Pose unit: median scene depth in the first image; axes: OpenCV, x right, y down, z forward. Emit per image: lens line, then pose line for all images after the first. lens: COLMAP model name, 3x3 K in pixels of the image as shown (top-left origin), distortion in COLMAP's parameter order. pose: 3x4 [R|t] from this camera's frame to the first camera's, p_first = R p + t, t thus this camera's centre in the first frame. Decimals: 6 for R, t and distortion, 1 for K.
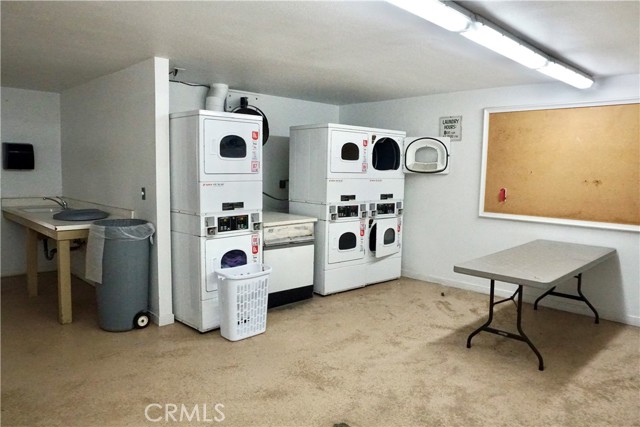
lens RADIAL K [[429.5, 0, 320.0], [0, 429.5, 213.5], [0, 0, 1]] dist [-0.056125, 0.035742]
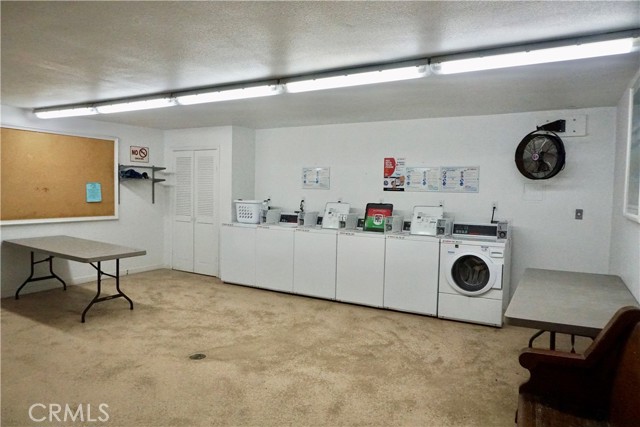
lens RADIAL K [[429.5, 0, 320.0], [0, 429.5, 213.5], [0, 0, 1]] dist [-0.056125, 0.035742]
pose [[-0.305975, -0.063410, 0.949925, -1.113378], [0.053515, 0.995056, 0.083660, -0.077001], [-0.950534, 0.076433, -0.301069, 0.745598]]
